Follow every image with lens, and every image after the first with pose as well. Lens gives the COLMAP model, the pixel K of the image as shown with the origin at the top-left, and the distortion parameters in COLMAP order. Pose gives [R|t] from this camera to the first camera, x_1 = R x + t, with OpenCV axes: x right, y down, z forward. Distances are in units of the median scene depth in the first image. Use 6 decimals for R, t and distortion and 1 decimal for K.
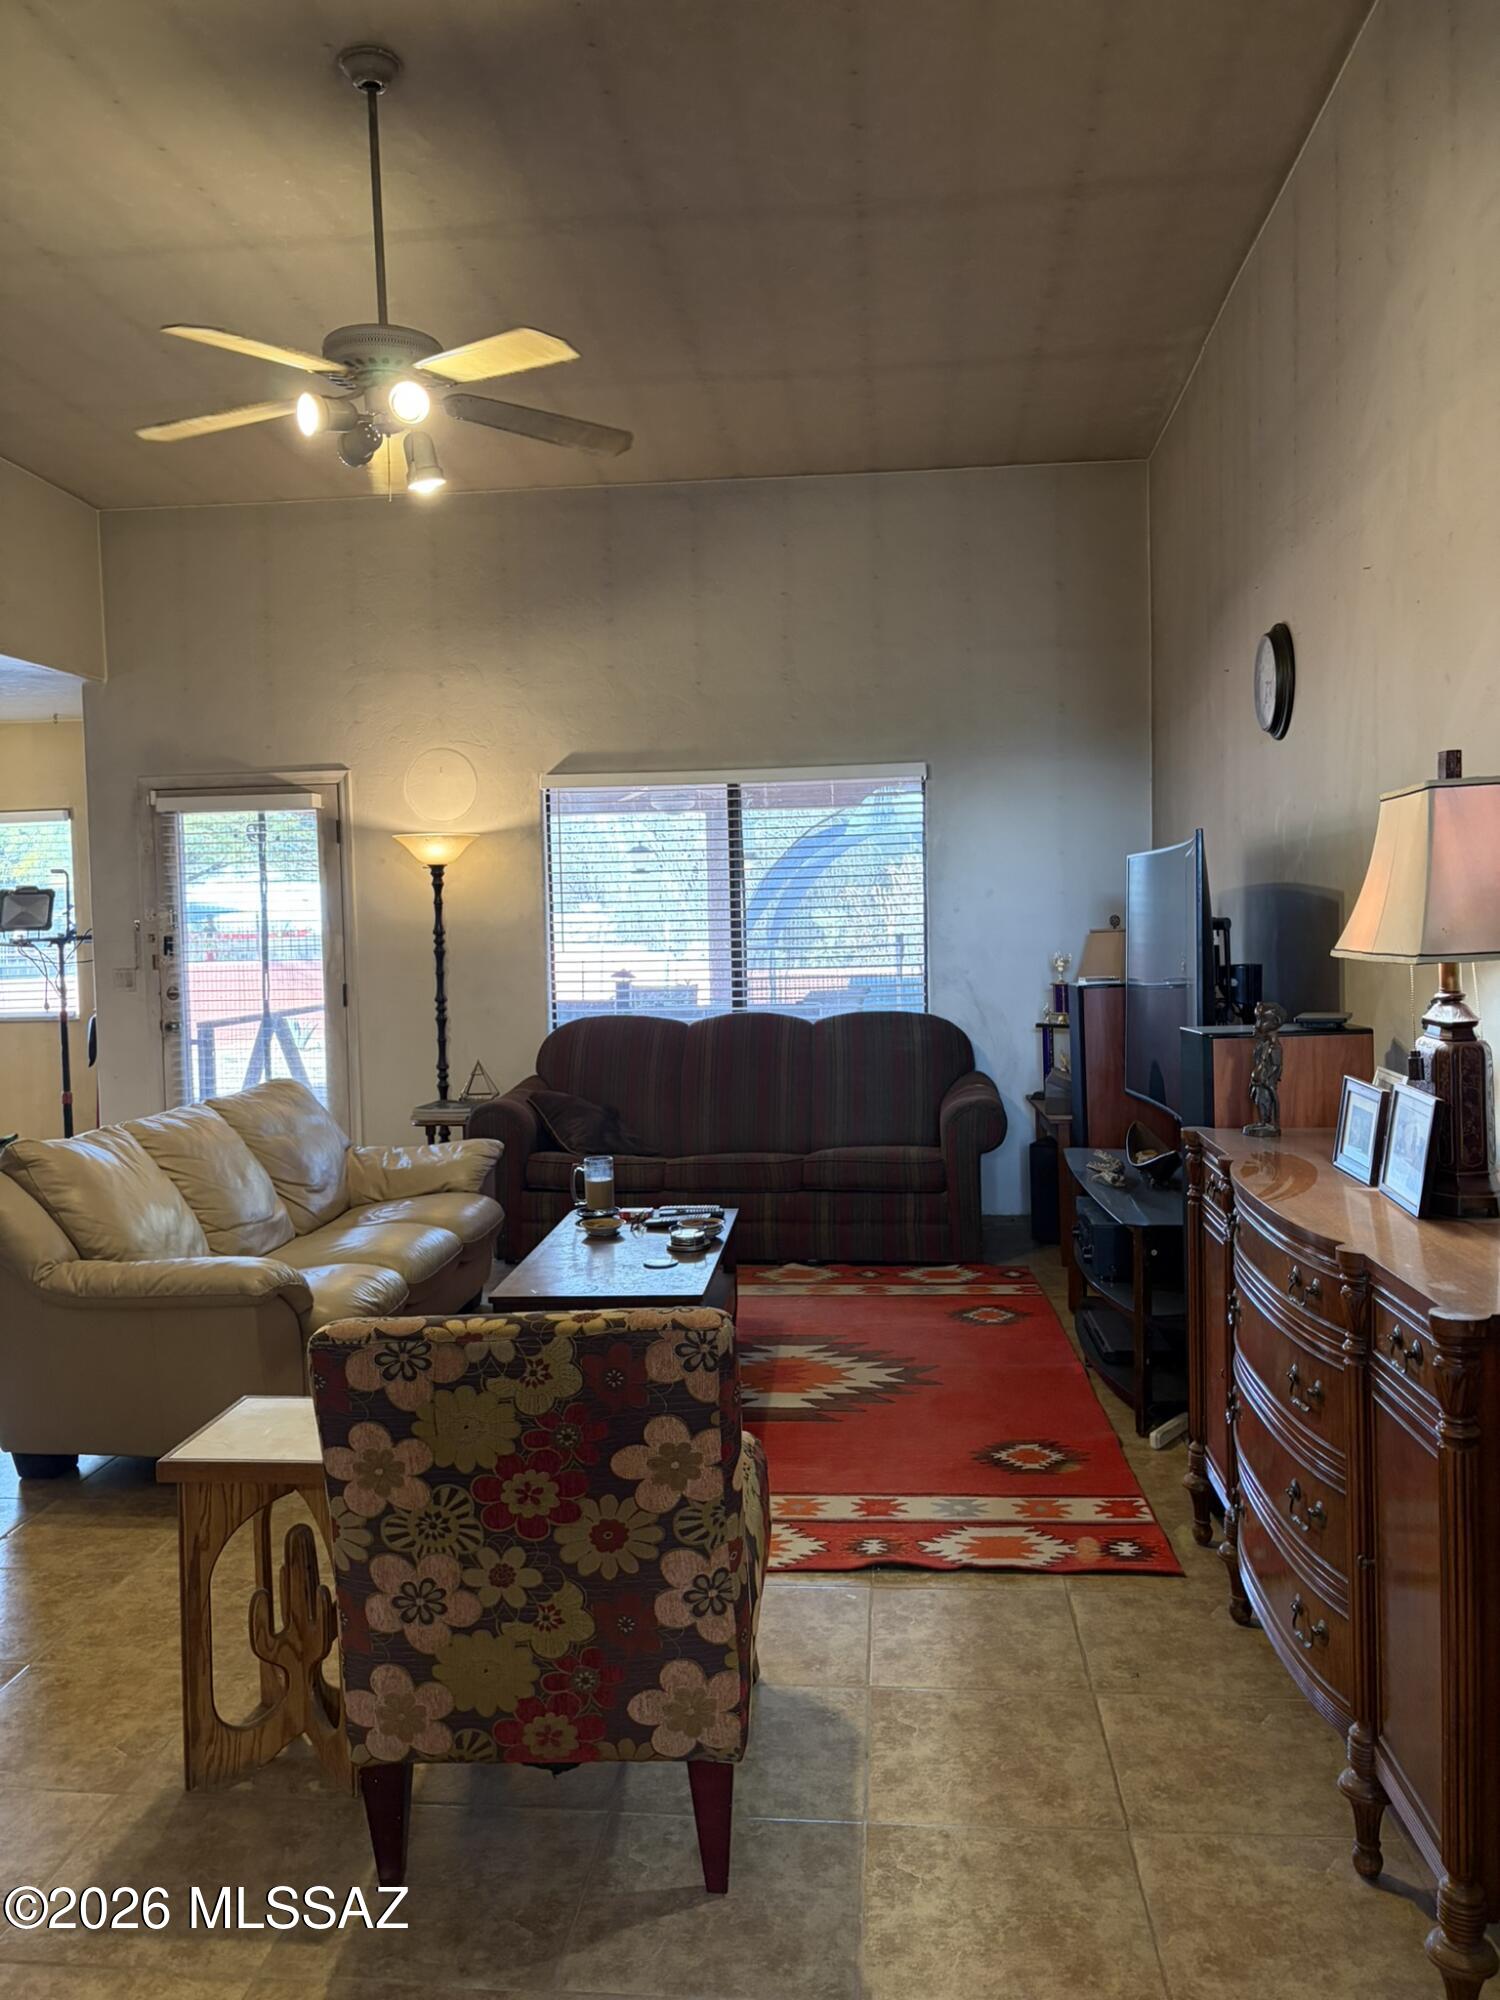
lens RADIAL K [[1536.3, 0, 748.3], [0, 1536.3, 997.4], [0, 0, 1]] dist [0.016032, -0.000827]
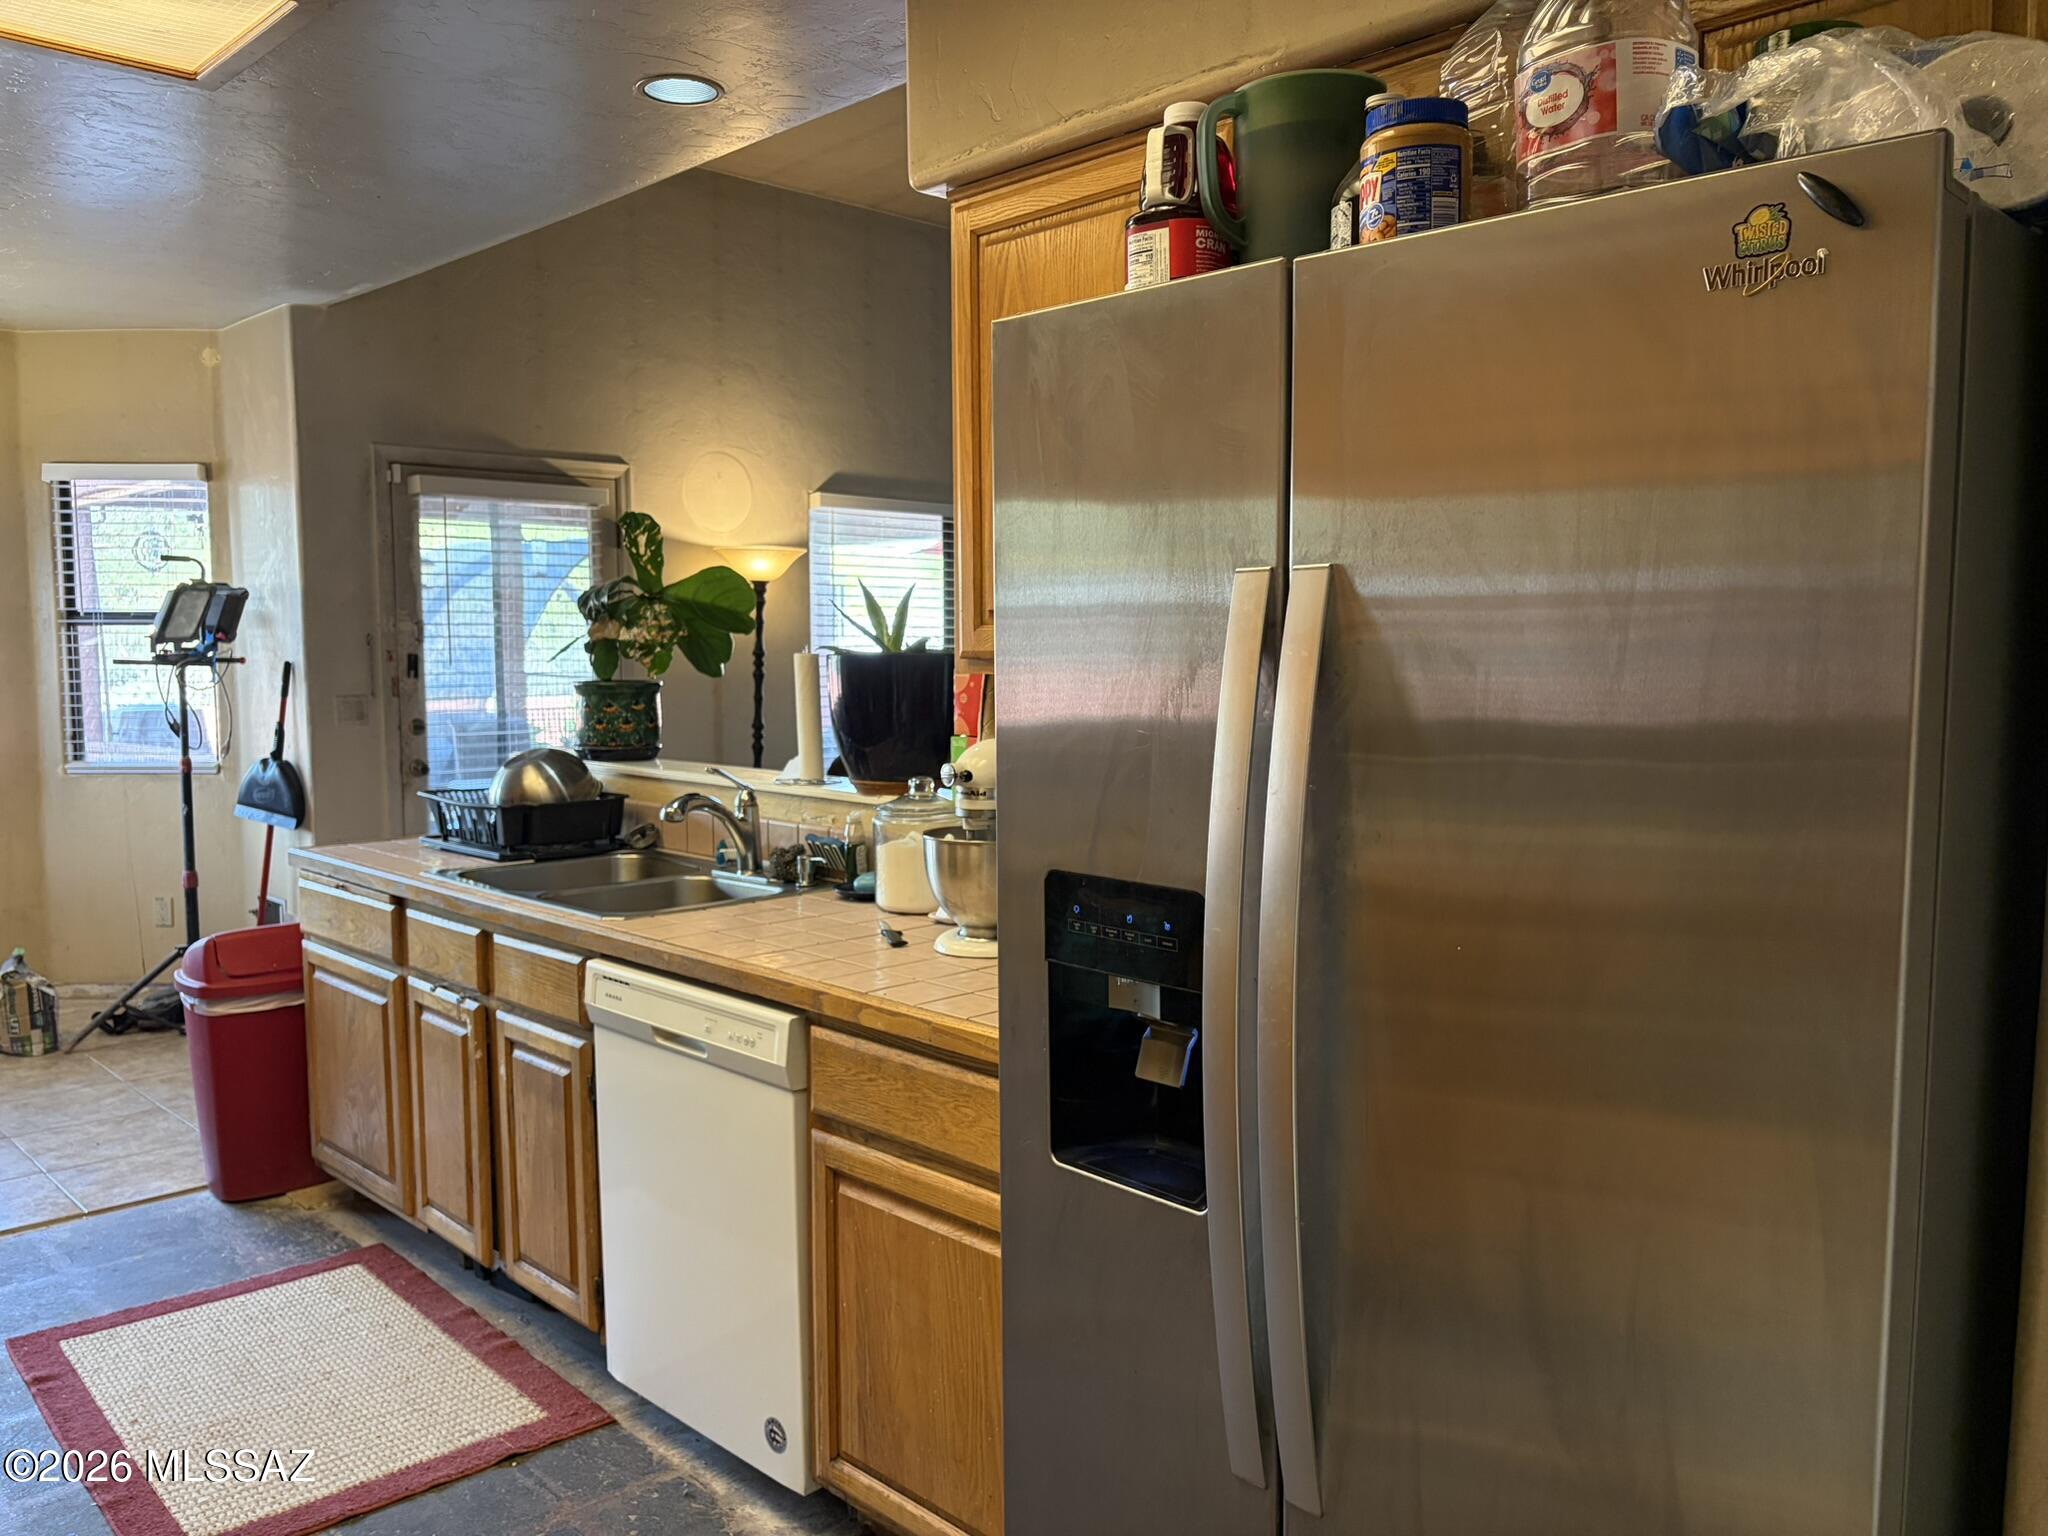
lens RADIAL K [[1573.2, 0, 1013.4], [0, 1573.2, 763.9], [0, 0, 1]] dist [0.016032, -0.000827]
pose [[0.663599, -0.037302, 0.747158, -0.784723], [0.024305, 0.999304, 0.028304, 0.000876], [-0.747694, -0.000623, 0.664043, 0.247435]]
